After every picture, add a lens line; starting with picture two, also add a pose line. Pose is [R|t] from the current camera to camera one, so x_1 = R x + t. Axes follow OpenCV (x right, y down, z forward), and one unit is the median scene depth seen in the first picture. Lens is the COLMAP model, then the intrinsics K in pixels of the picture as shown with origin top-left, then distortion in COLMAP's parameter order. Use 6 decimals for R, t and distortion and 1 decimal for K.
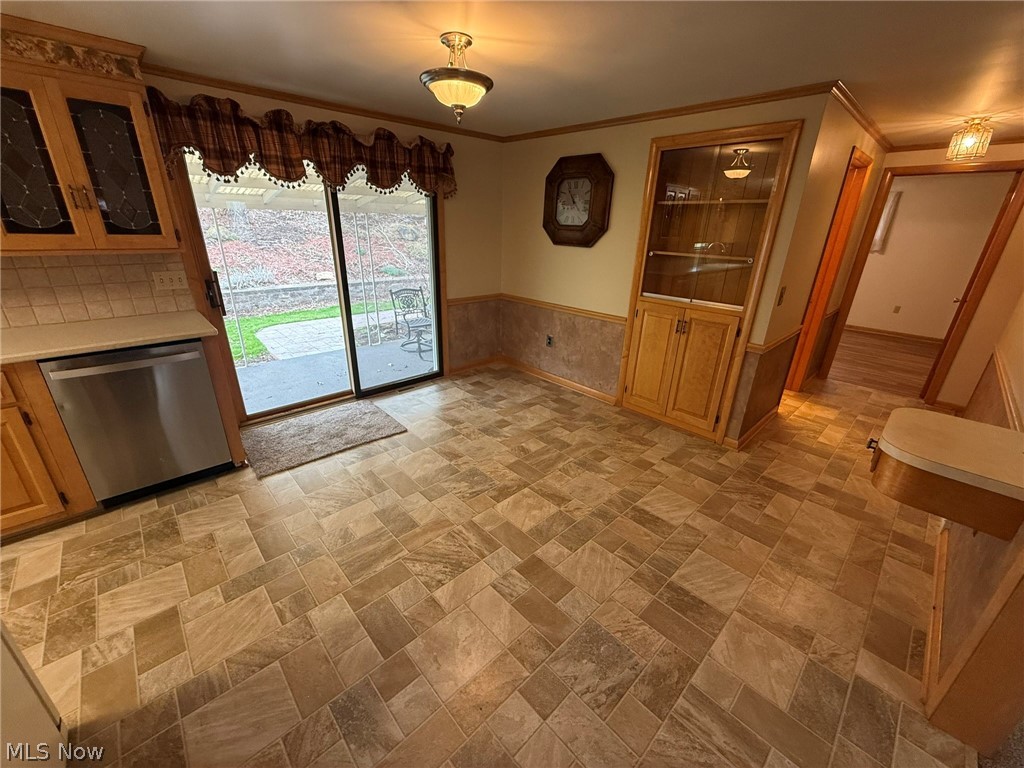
lens RADIAL K [[406.8, 0, 510.0], [0, 406.8, 384.2], [0, 0, 1]] dist [-0.000348, -0.000056]
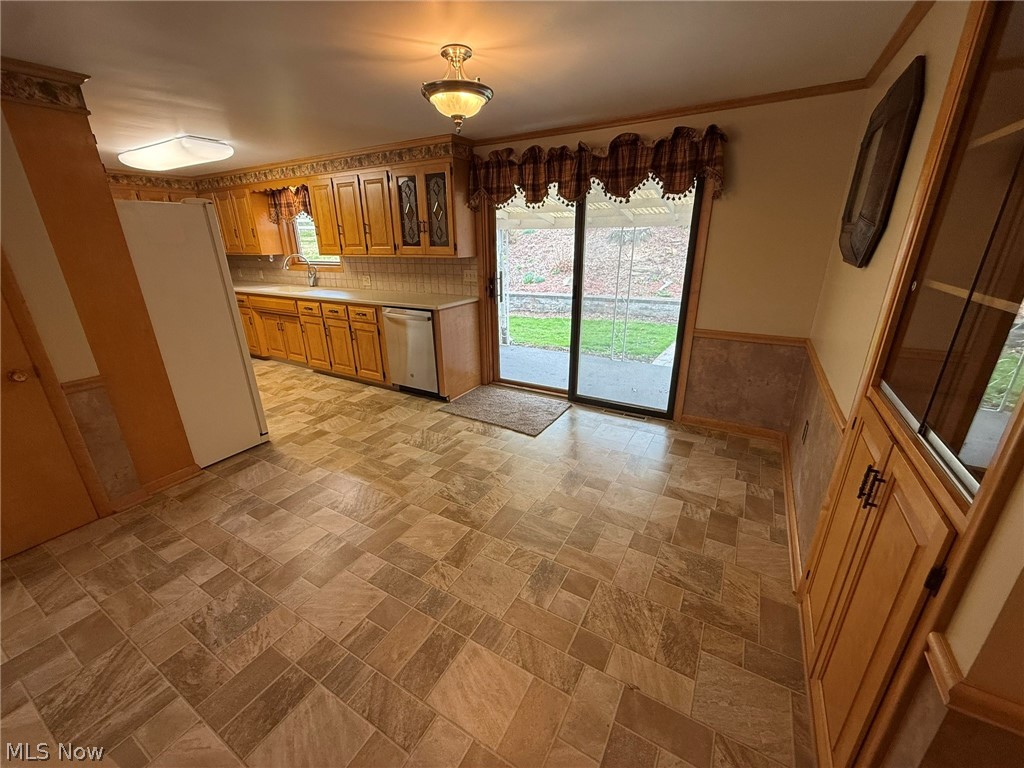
lens RADIAL K [[406.8, 0, 510.0], [0, 406.8, 384.2], [0, 0, 1]] dist [-0.000348, -0.000056]
pose [[0.284760, 0.297076, -0.911404, 0.735816], [-0.332489, 0.922353, 0.196761, -0.221460], [0.899090, 0.247002, 0.361424, 0.651217]]
